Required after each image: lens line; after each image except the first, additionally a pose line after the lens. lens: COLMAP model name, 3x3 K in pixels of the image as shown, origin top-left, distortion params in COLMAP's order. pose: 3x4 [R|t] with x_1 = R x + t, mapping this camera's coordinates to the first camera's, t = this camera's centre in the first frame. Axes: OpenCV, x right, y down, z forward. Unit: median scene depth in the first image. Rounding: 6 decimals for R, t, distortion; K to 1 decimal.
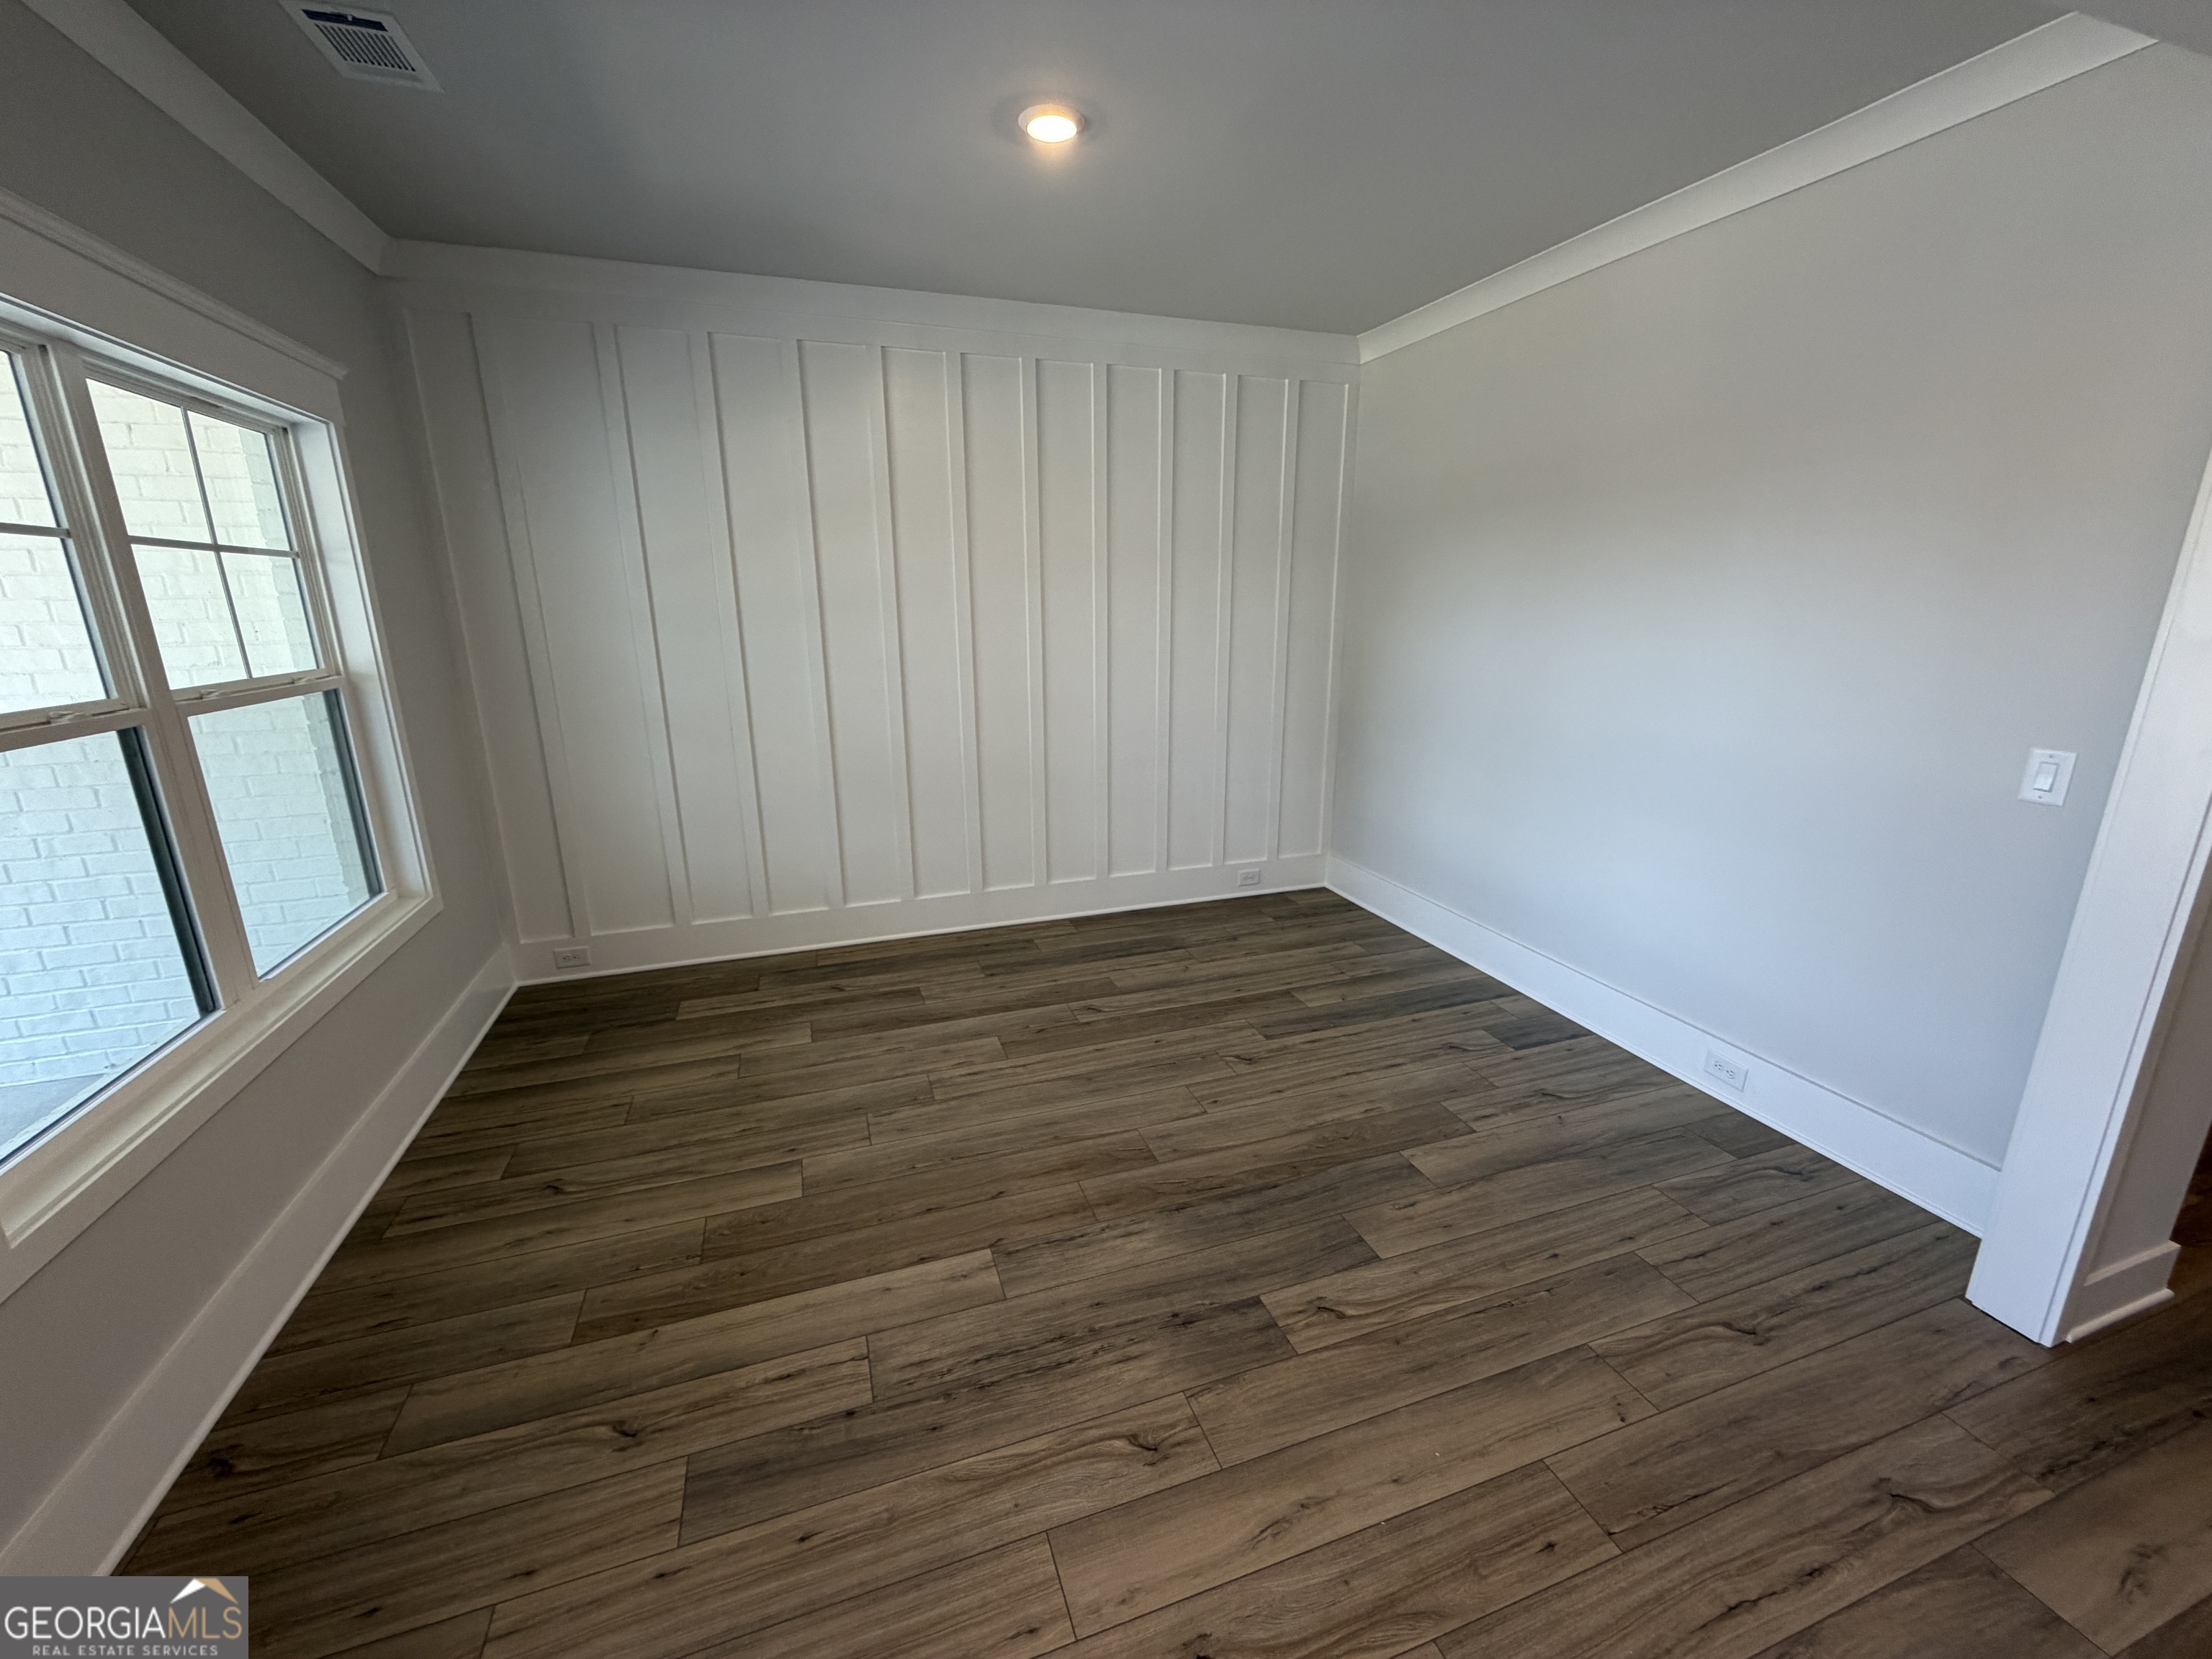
lens RADIAL K [[884.2, 0, 1108.0], [0, 884.2, 836.0], [0, 0, 1]] dist [0.001198, -0.000252]
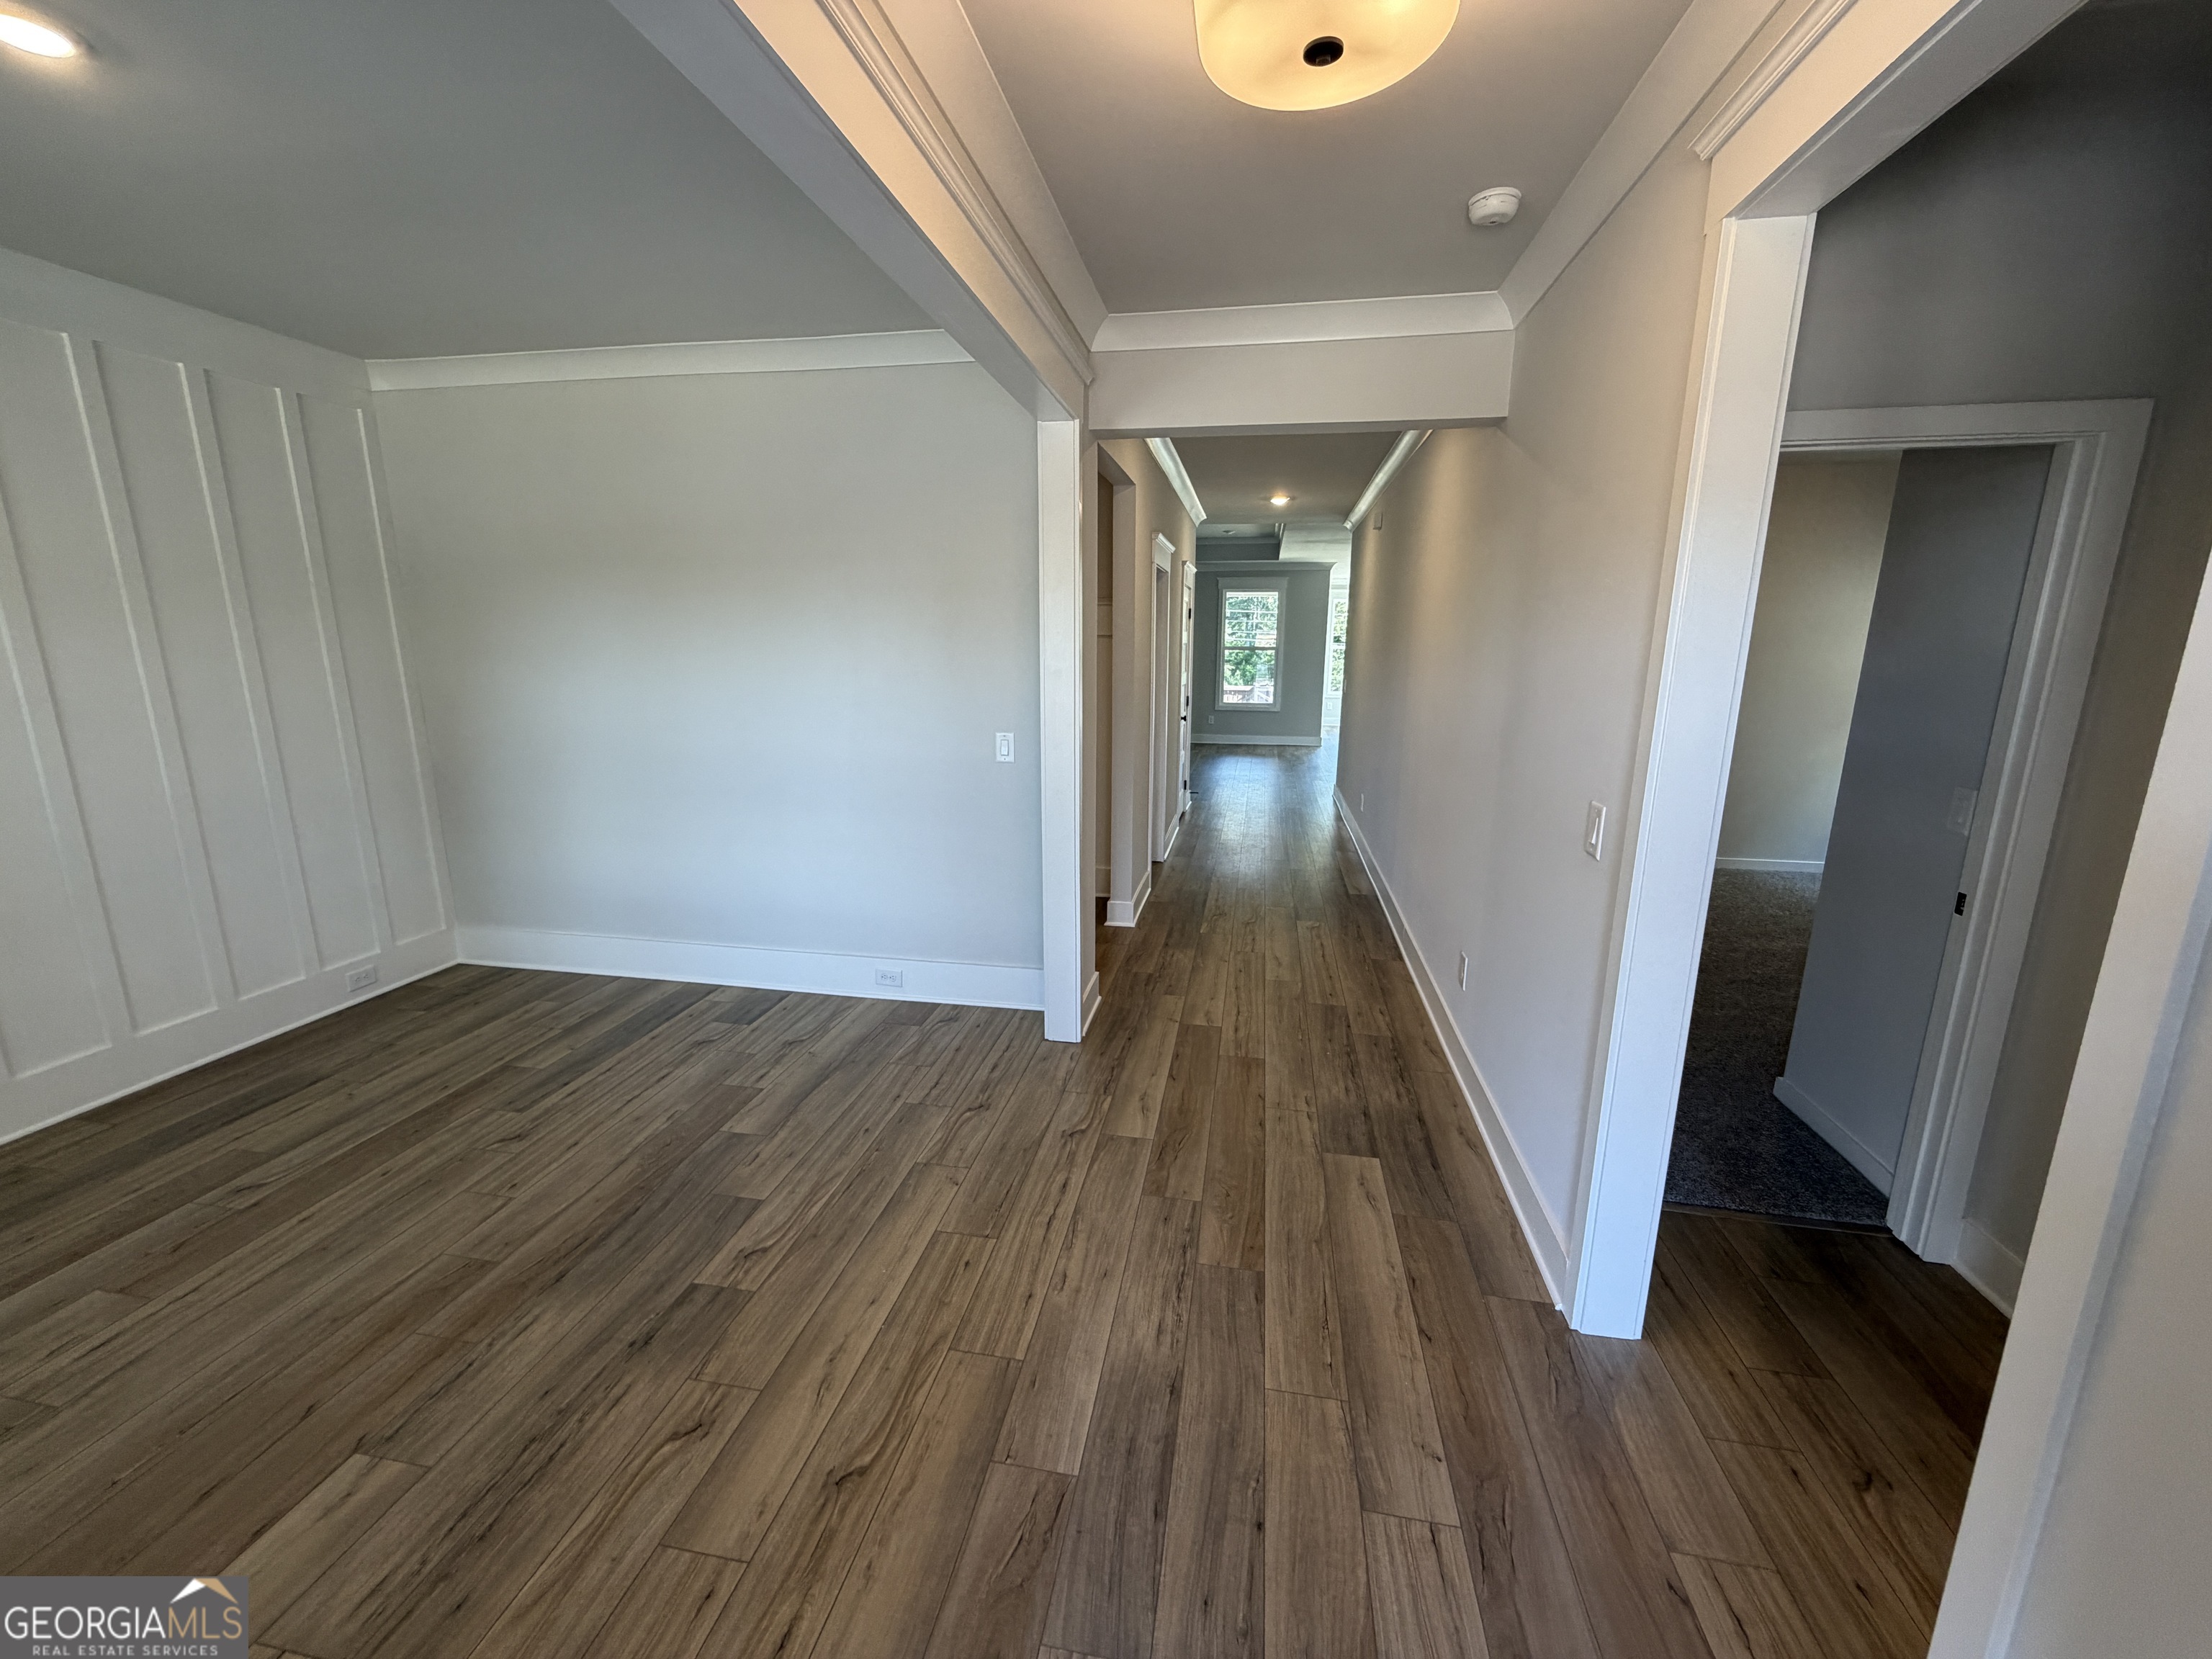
lens RADIAL K [[884.2, 0, 1108.5], [0, 884.2, 831.5], [0, 0, 1]] dist [0.001198, -0.000252]
pose [[0.482325, -0.176716, 0.857983, -0.368458], [0.220478, 0.972400, 0.076338, 0.008263], [-0.847793, 0.152346, 0.507975, -0.064398]]
